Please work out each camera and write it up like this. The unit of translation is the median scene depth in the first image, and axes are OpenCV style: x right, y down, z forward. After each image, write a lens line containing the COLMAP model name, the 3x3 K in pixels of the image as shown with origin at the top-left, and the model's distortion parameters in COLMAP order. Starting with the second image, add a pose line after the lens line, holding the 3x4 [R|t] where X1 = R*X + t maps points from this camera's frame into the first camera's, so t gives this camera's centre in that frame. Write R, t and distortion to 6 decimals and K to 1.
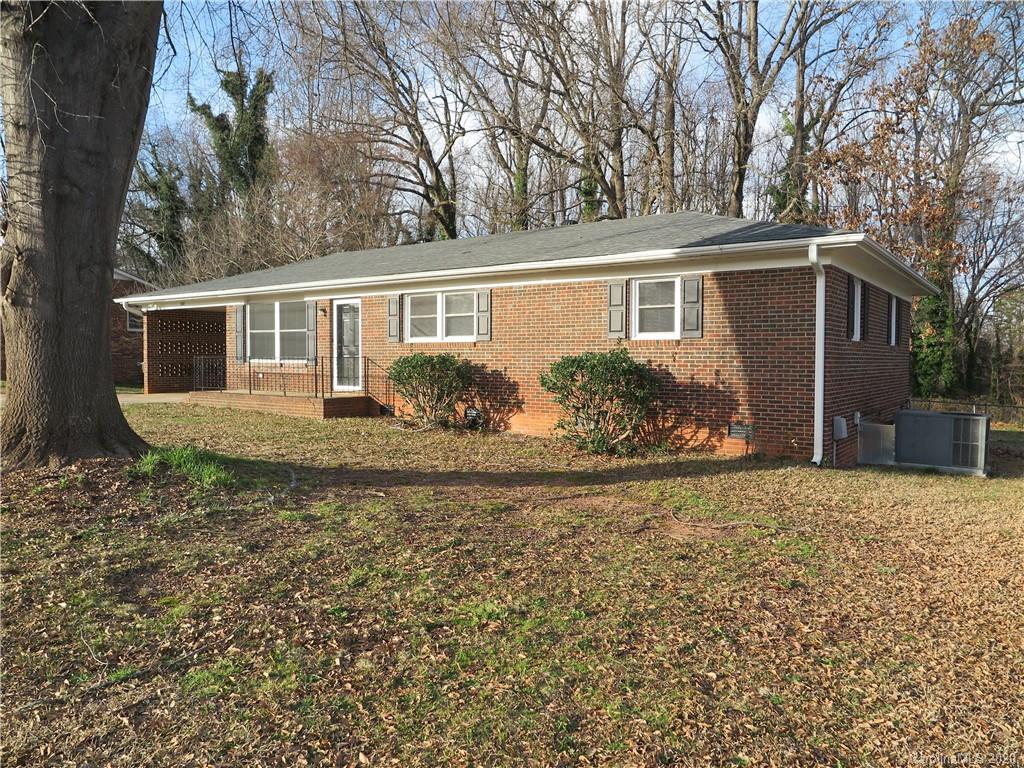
lens RADIAL K [[728.4, 0, 508.1], [0, 728.4, 382.5], [0, 0, 1]] dist [-0.007993, -0.006365]
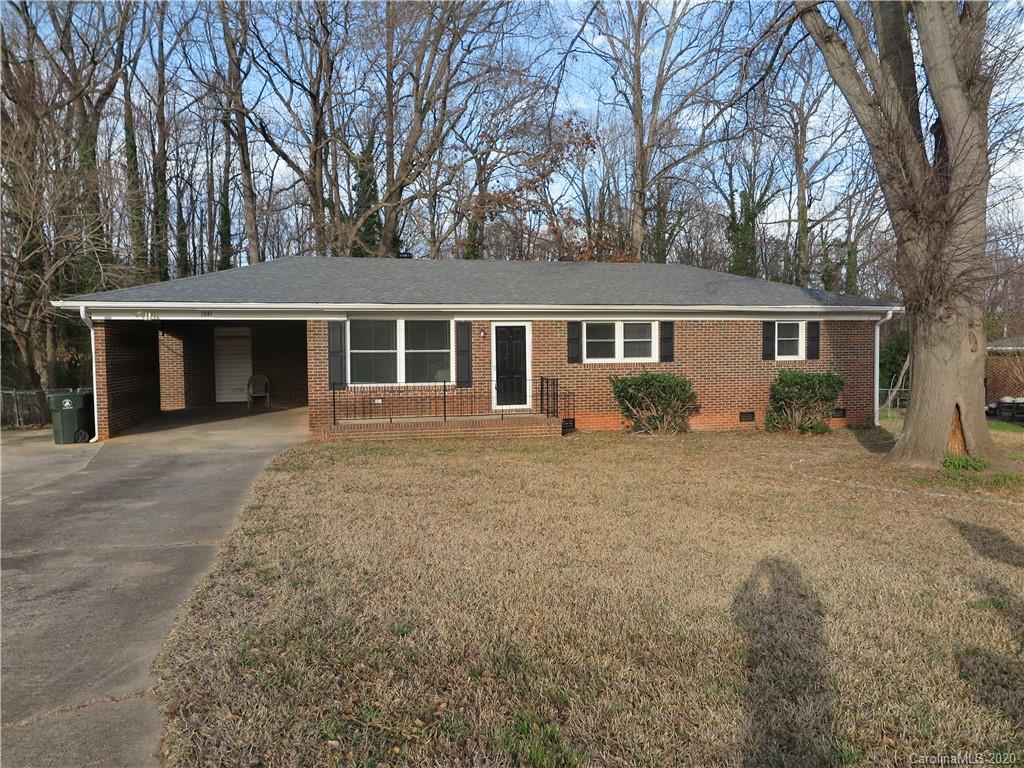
lens RADIAL K [[728.4, 0, 508.1], [0, 728.4, 382.5], [0, 0, 1]] dist [-0.007993, -0.006365]
pose [[0.636433, -0.010361, 0.771263, -1.436434], [0.053418, 0.998101, -0.030672, 0.005068], [-0.769480, 0.060720, 0.635778, 0.489194]]
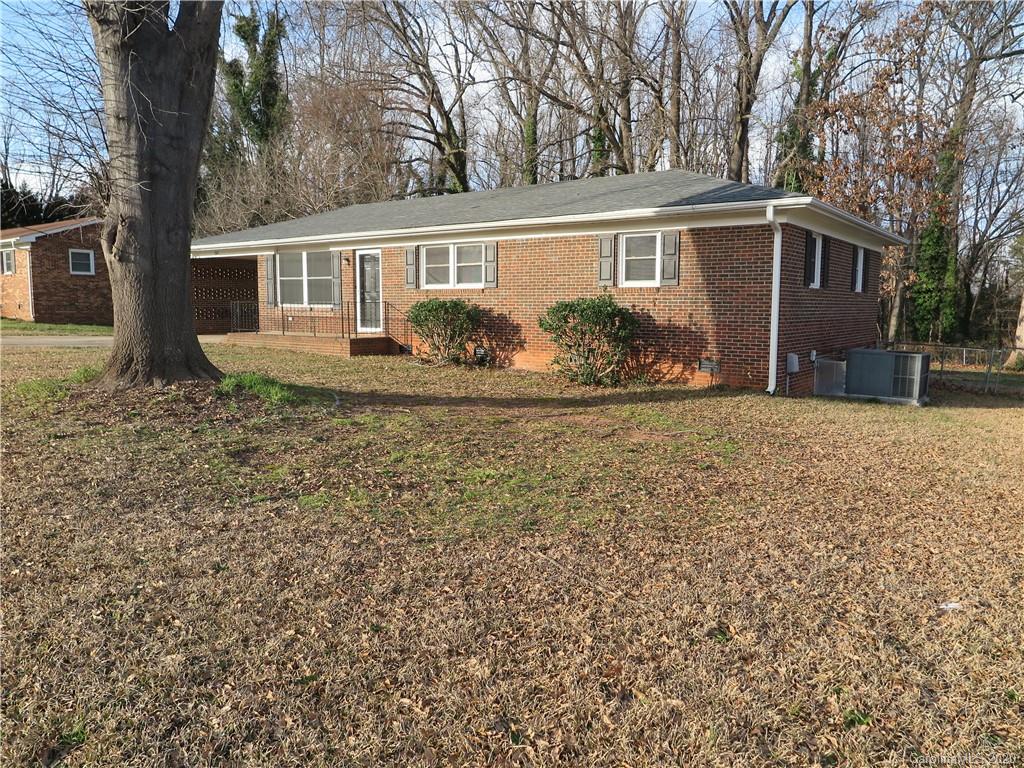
lens RADIAL K [[728.4, 0, 508.1], [0, 728.4, 382.5], [0, 0, 1]] dist [-0.007993, -0.006365]
pose [[0.999872, 0.002371, -0.015853, 0.014176], [-0.001174, 0.997178, 0.075067, 0.005764], [0.015986, -0.075038, 0.997053, -0.168171]]
